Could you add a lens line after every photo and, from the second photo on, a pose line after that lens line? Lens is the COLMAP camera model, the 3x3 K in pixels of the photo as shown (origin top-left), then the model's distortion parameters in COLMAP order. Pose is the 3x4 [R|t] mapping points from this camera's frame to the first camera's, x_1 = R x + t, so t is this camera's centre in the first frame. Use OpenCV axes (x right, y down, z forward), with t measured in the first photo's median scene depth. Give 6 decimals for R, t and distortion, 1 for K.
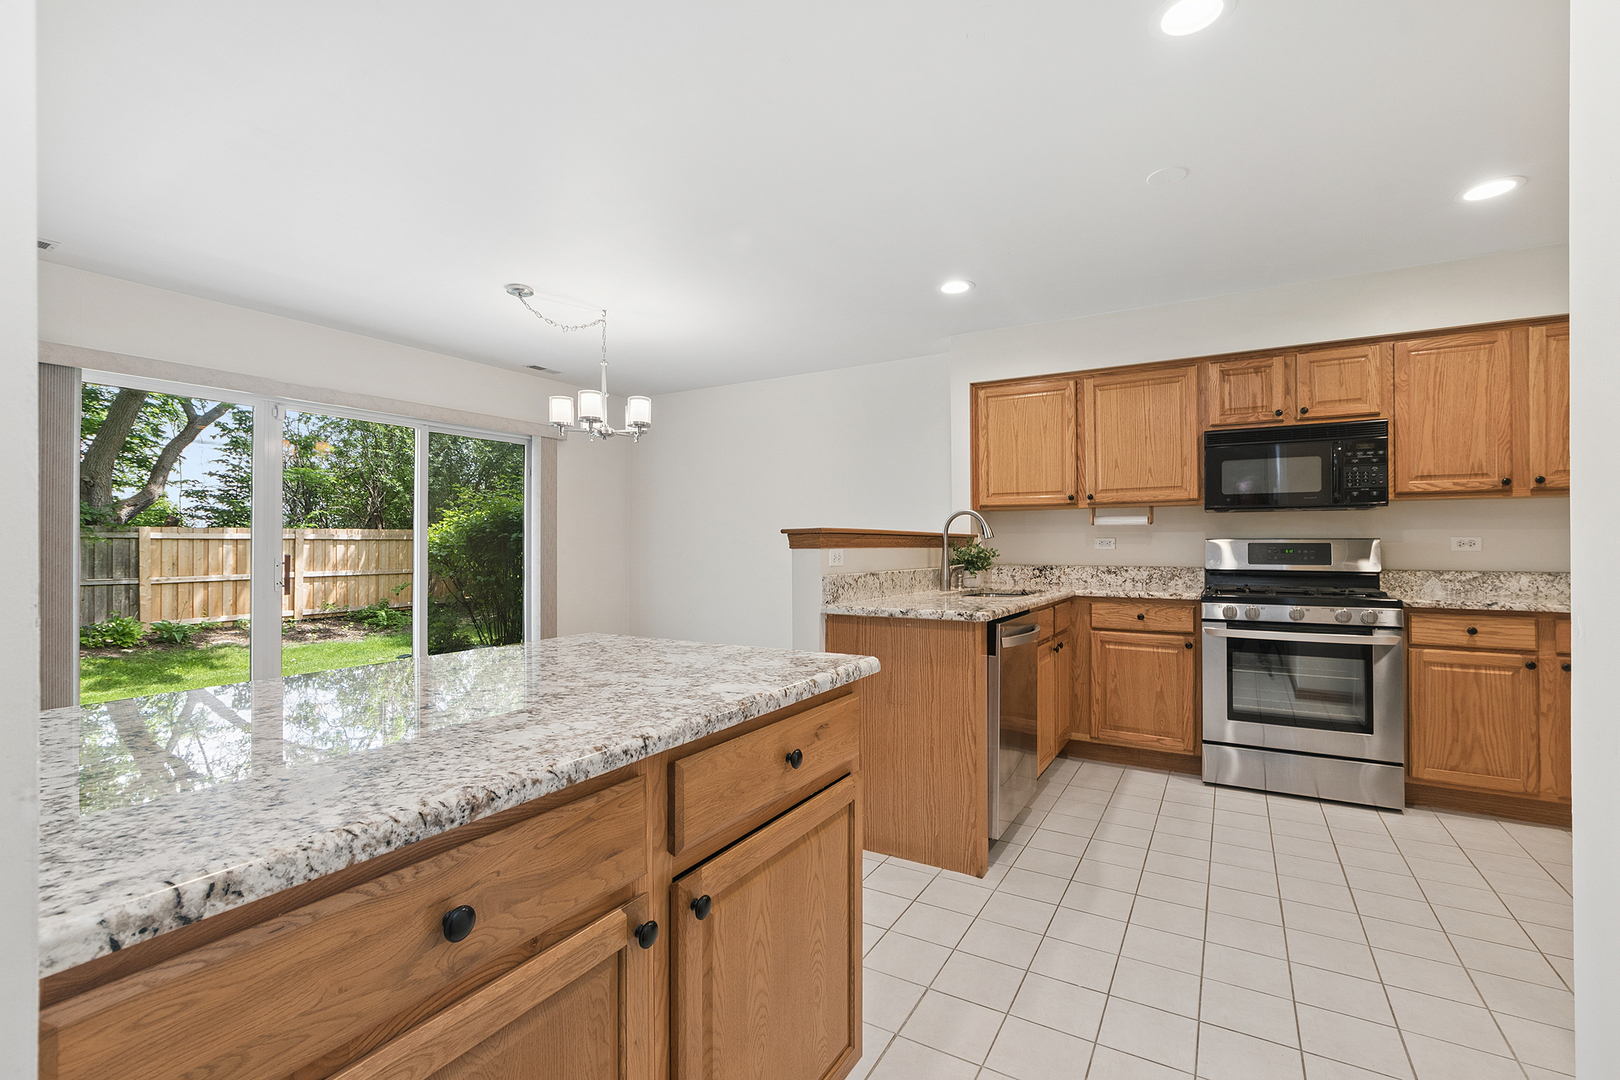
lens RADIAL K [[719.5, 0, 807.0], [0, 719.5, 541.1], [0, 0, 1]] dist [-0.000986, -0.002040]
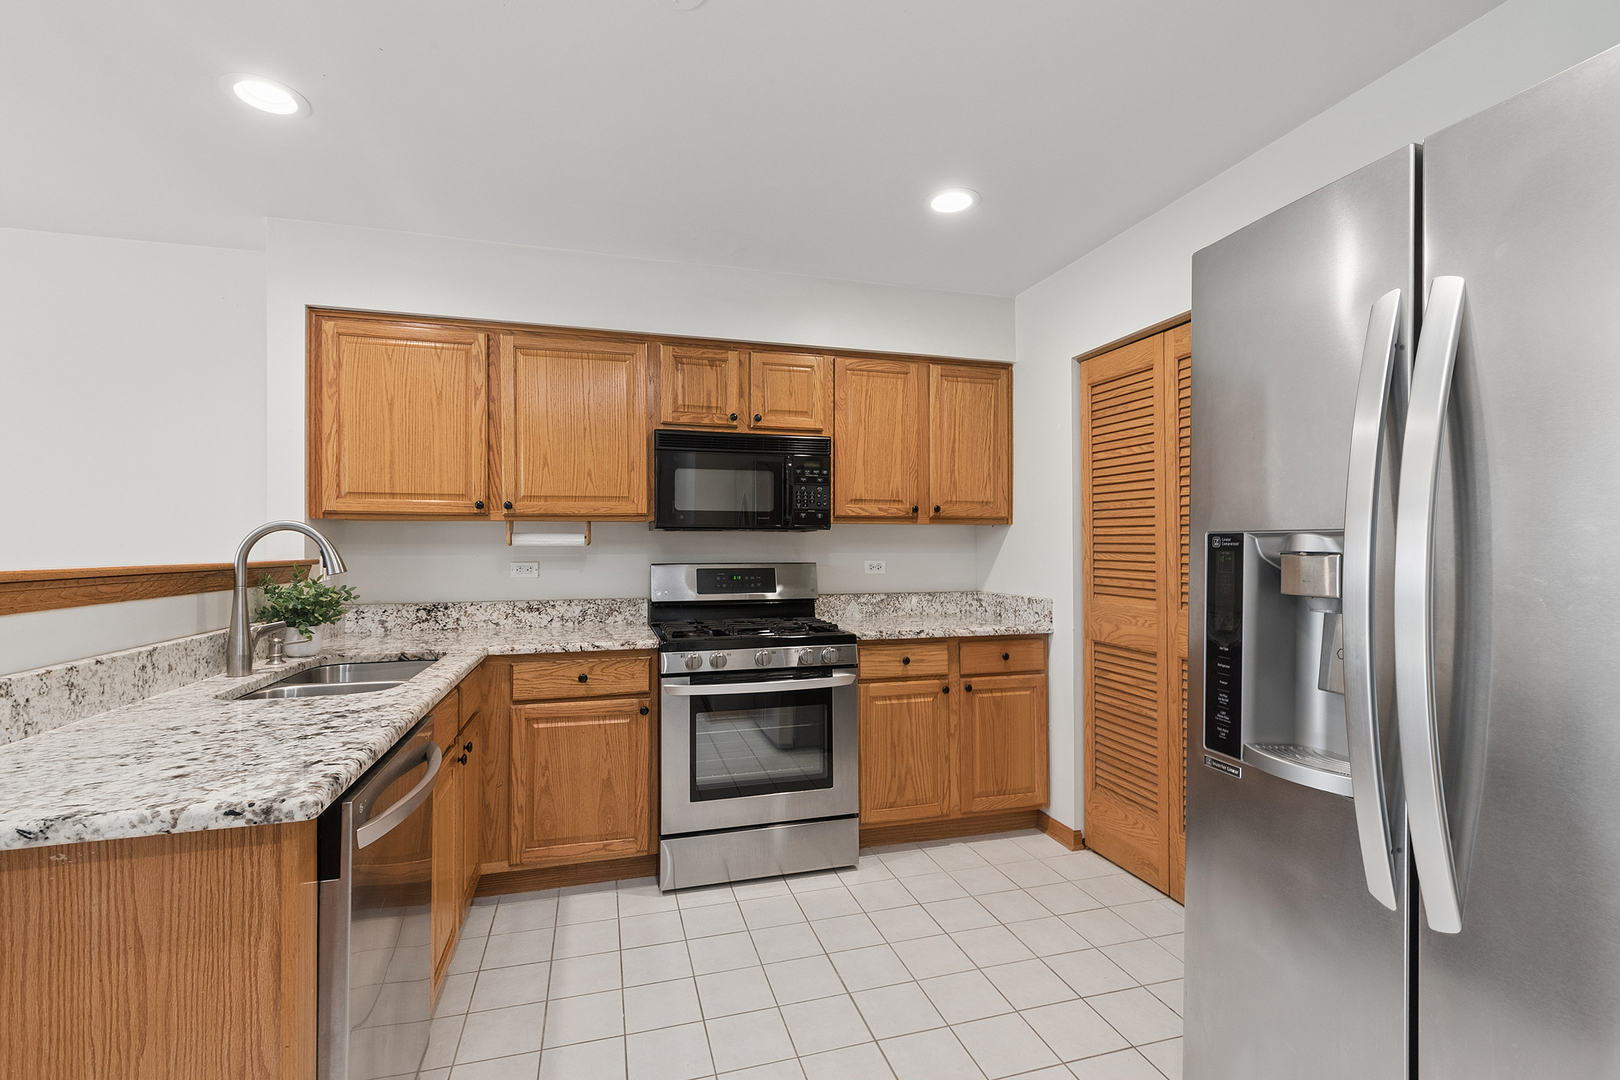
lens RADIAL K [[719.5, 0, 806.8], [0, 719.5, 536.1], [0, 0, 1]] dist [-0.000986, -0.002040]
pose [[0.686548, 0.010123, 0.727014, 0.097770], [-0.003495, 0.999937, -0.010623, -0.028389], [-0.727076, 0.004753, 0.686541, 0.351397]]
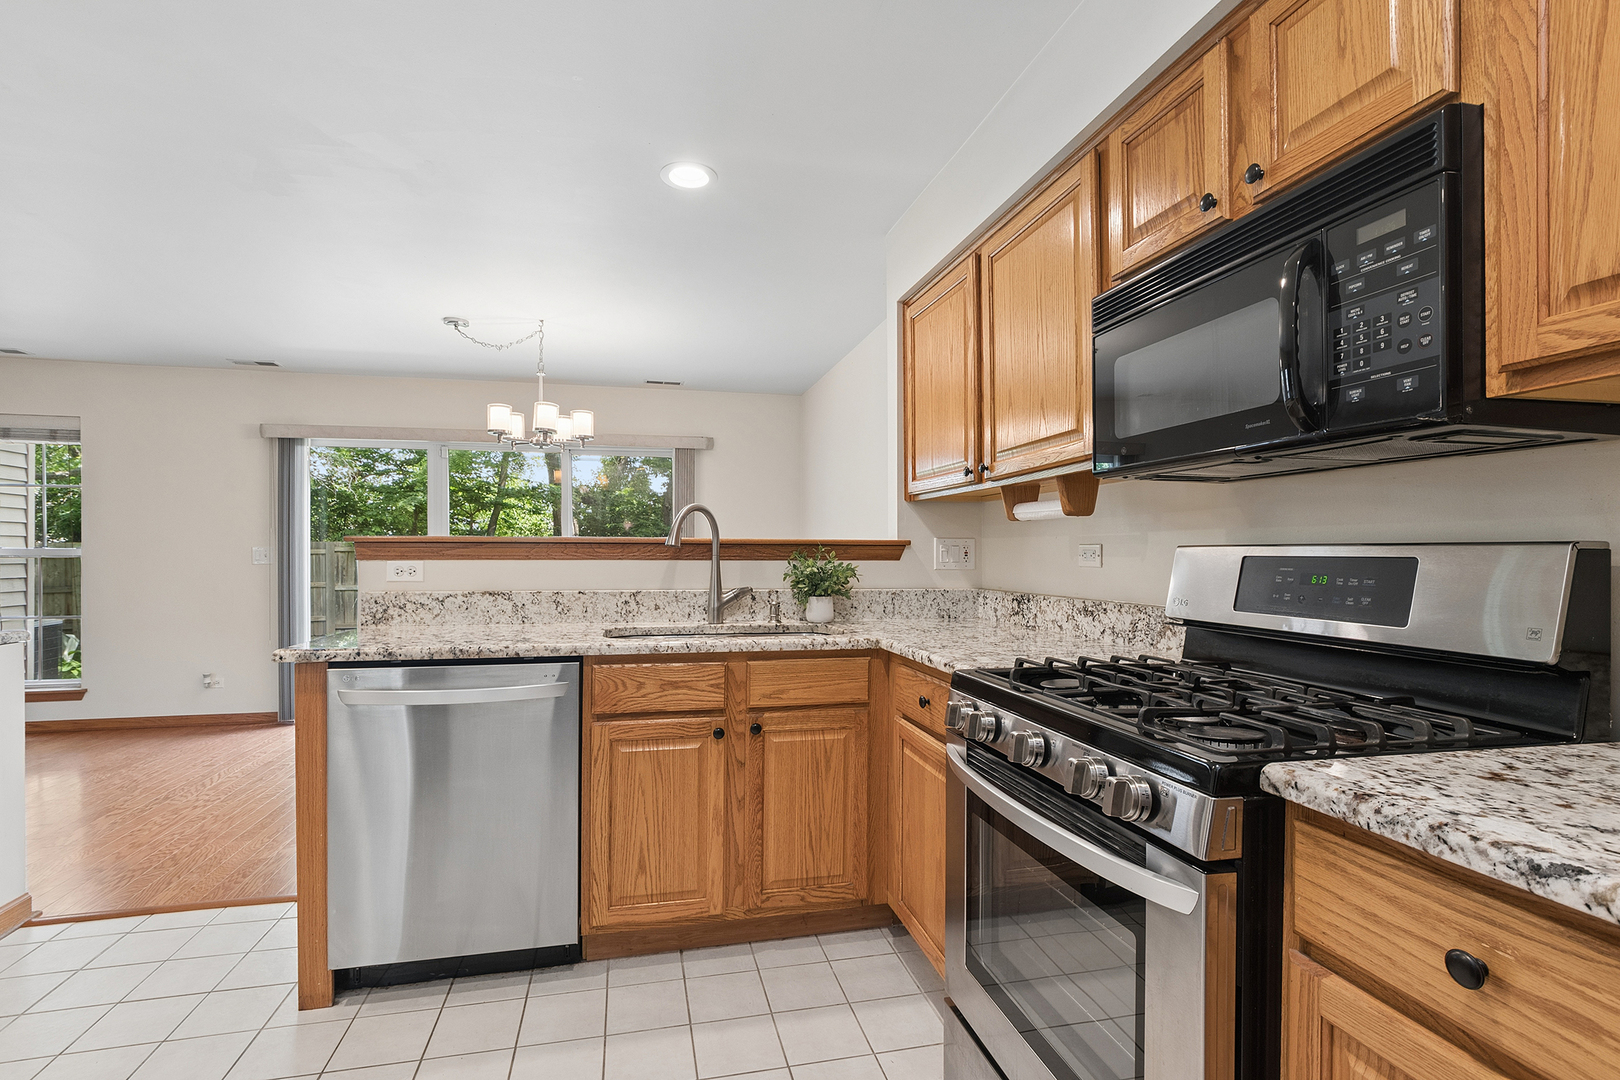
lens RADIAL K [[755.8, 0, 806.8], [0, 755.8, 553.9], [0, 0, 1]] dist [0.000646, -0.000552]
pose [[0.687180, 0.003202, -0.726480, 0.791996], [0.001204, 0.999984, 0.005546, -0.000997], [0.726486, -0.004686, 0.687165, 0.581075]]
